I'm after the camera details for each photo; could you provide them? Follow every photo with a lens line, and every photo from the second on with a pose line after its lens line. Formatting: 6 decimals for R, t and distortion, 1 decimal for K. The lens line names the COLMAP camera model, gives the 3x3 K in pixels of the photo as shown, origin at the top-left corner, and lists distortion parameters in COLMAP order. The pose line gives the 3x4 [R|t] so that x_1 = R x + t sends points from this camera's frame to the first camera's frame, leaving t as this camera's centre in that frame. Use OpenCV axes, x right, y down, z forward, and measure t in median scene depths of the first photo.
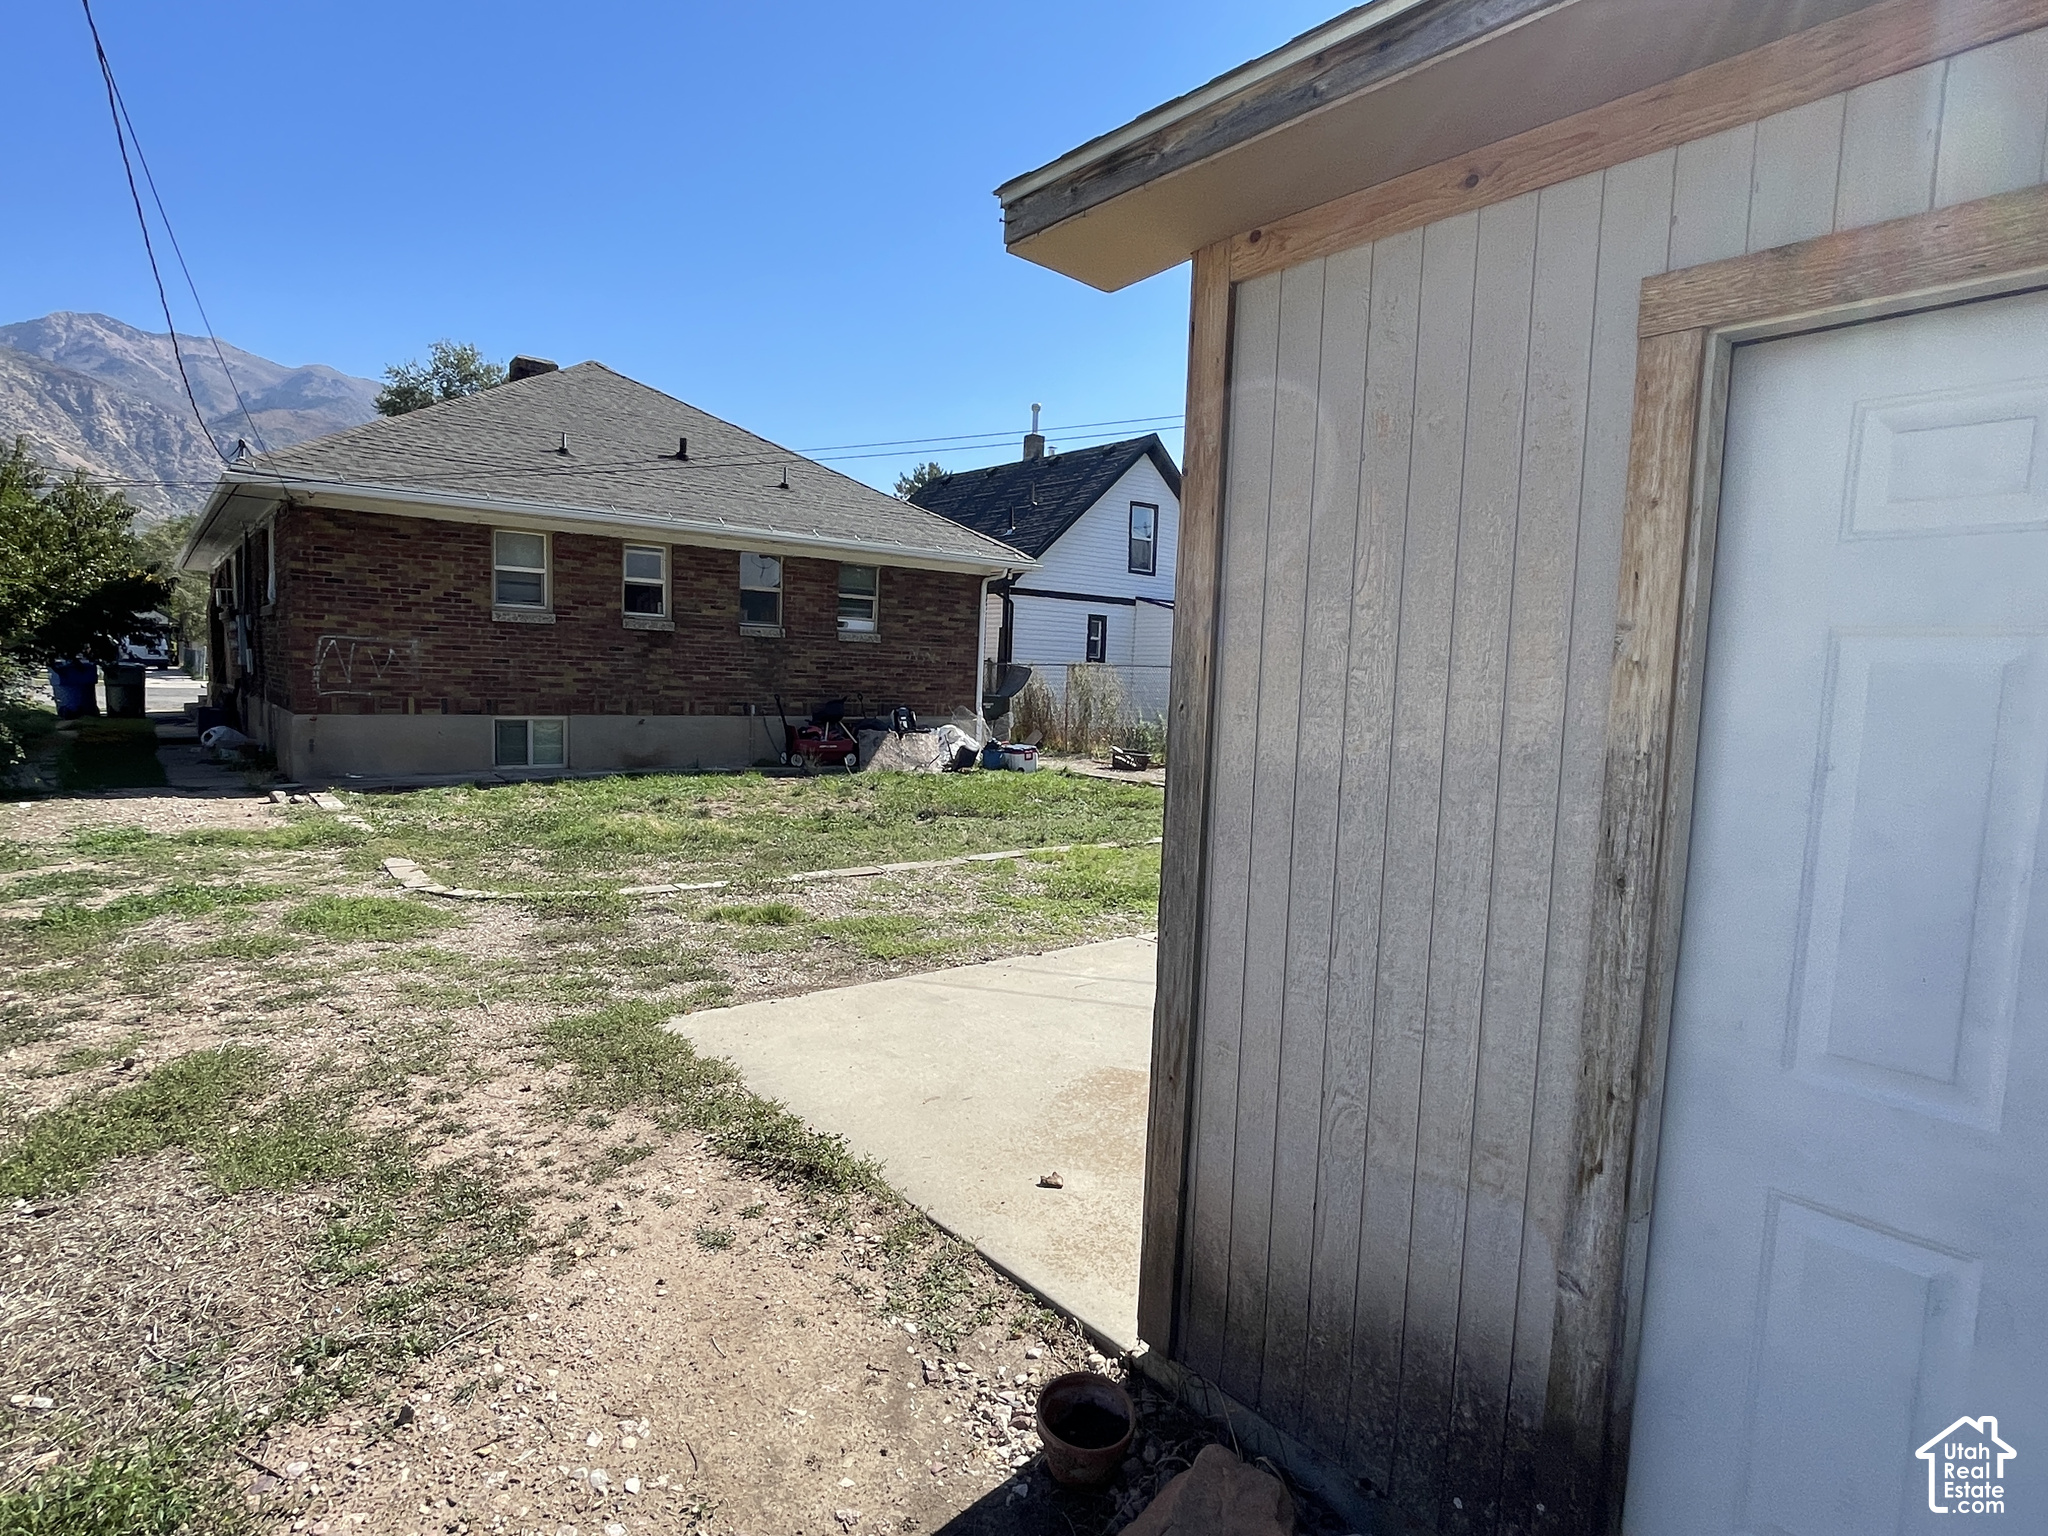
lens RADIAL K [[1086.9, 0, 1020.2], [0, 1086.9, 775.1], [0, 0, 1]] dist [-0.001551, -0.000438]
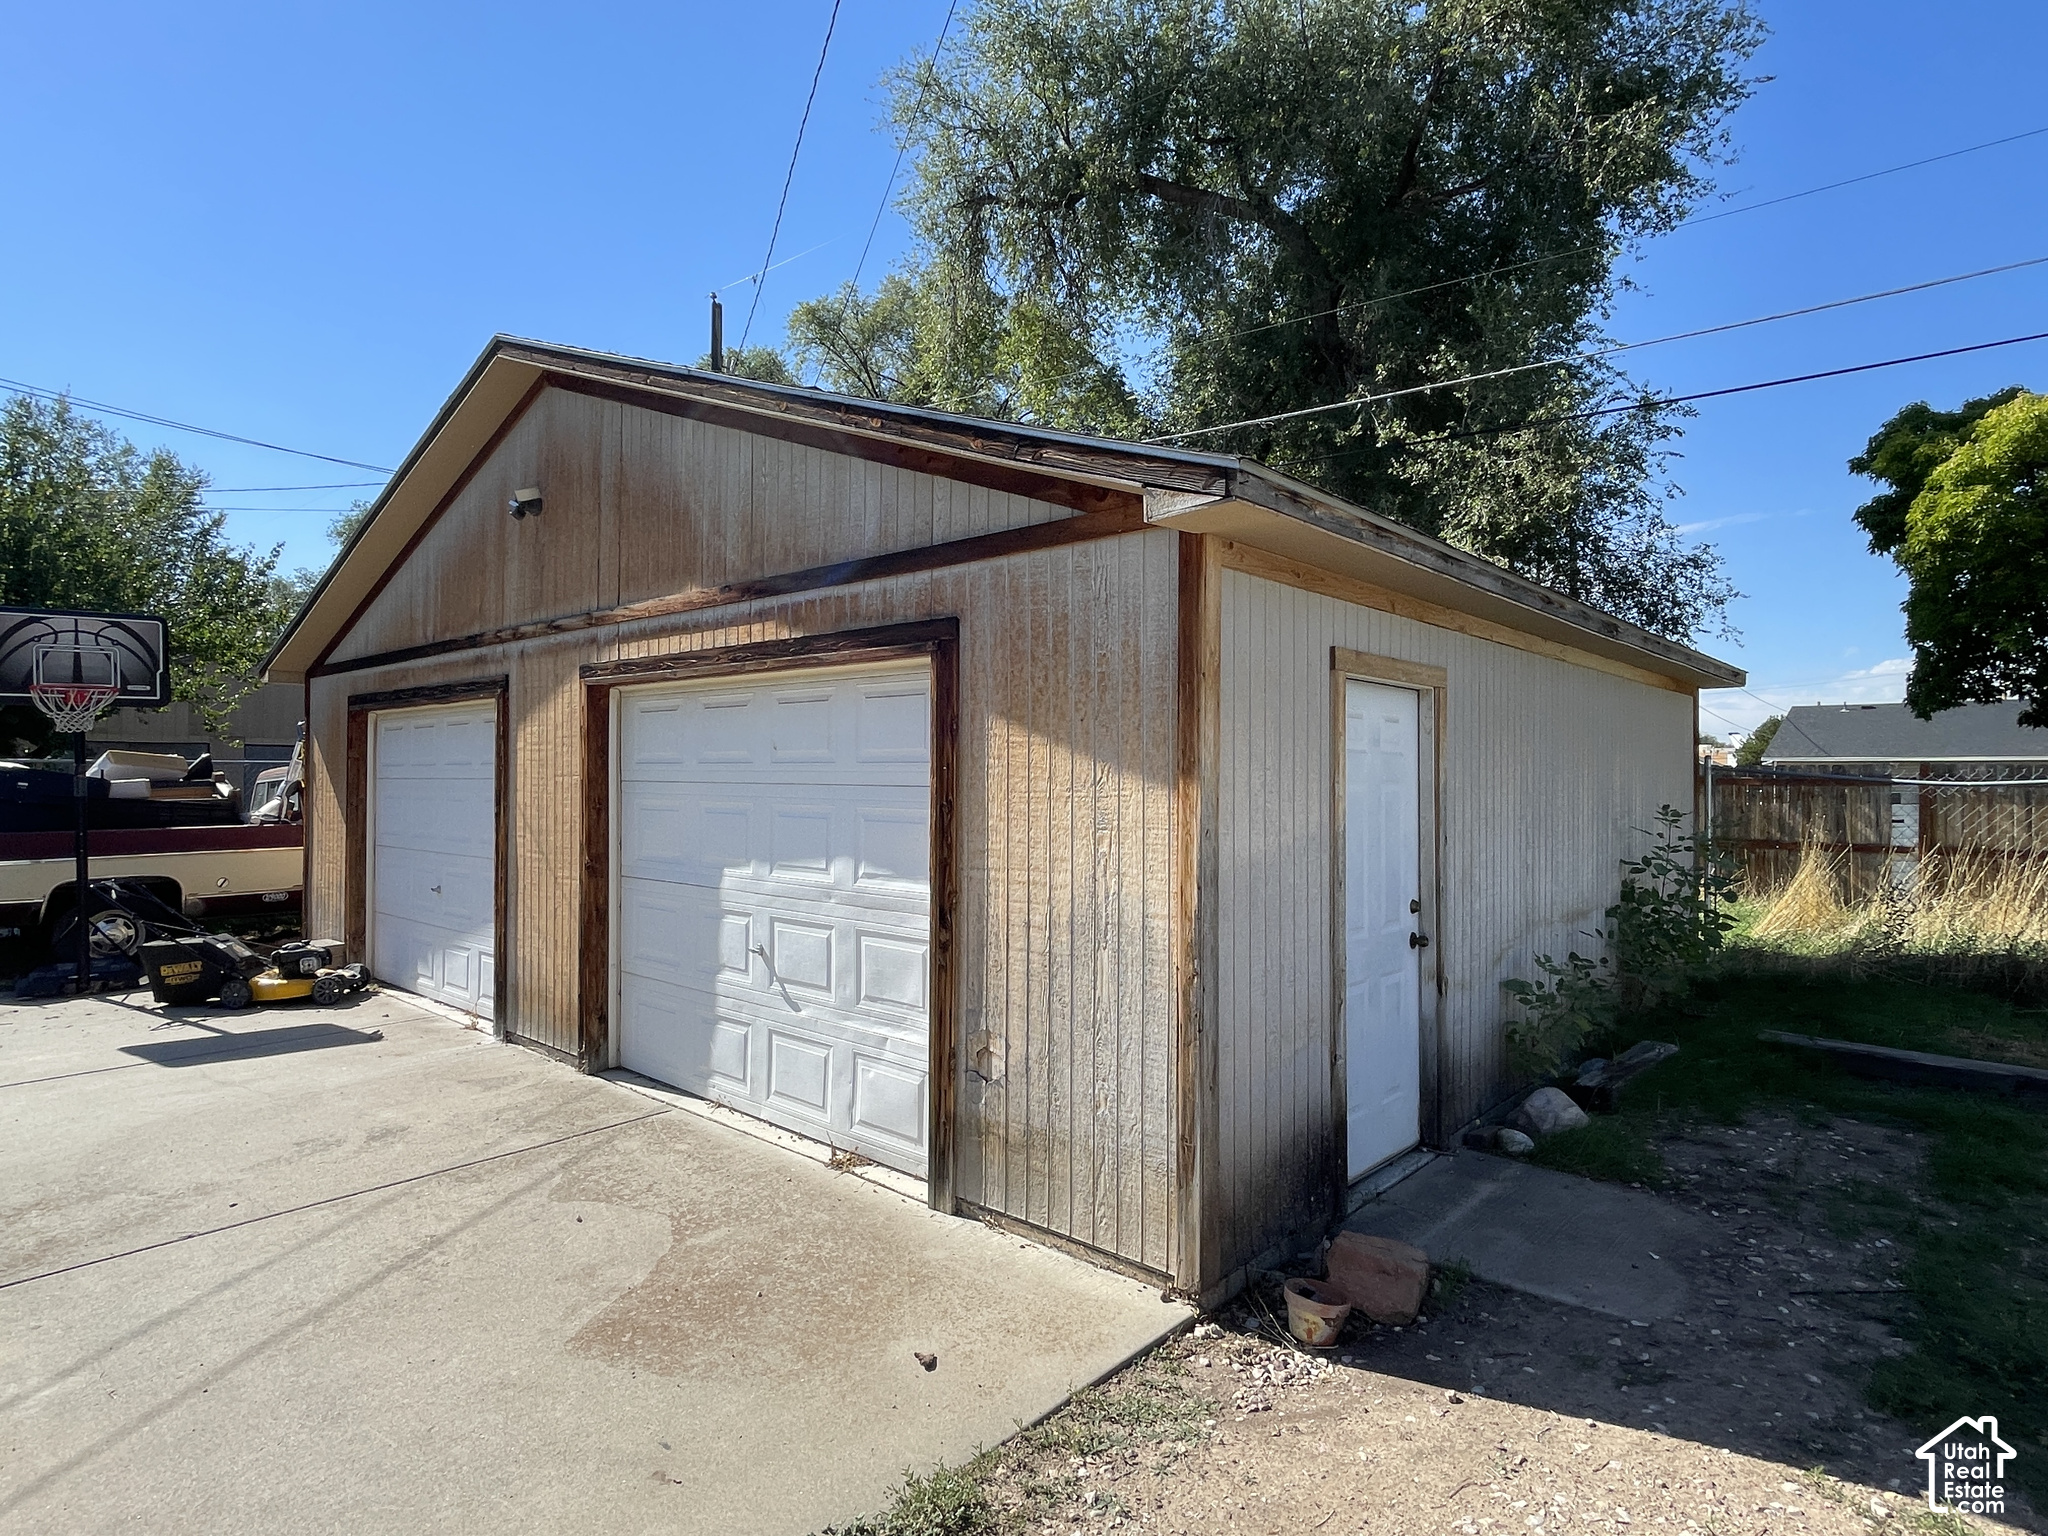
lens RADIAL K [[1086.9, 0, 1020.9], [0, 1086.9, 760.5], [0, 0, 1]] dist [-0.001551, -0.000438]
pose [[-0.135783, -0.021927, 0.990496, -1.074623], [0.085069, 0.995805, 0.033706, -0.194163], [-0.987080, 0.088838, -0.133348, 1.201220]]
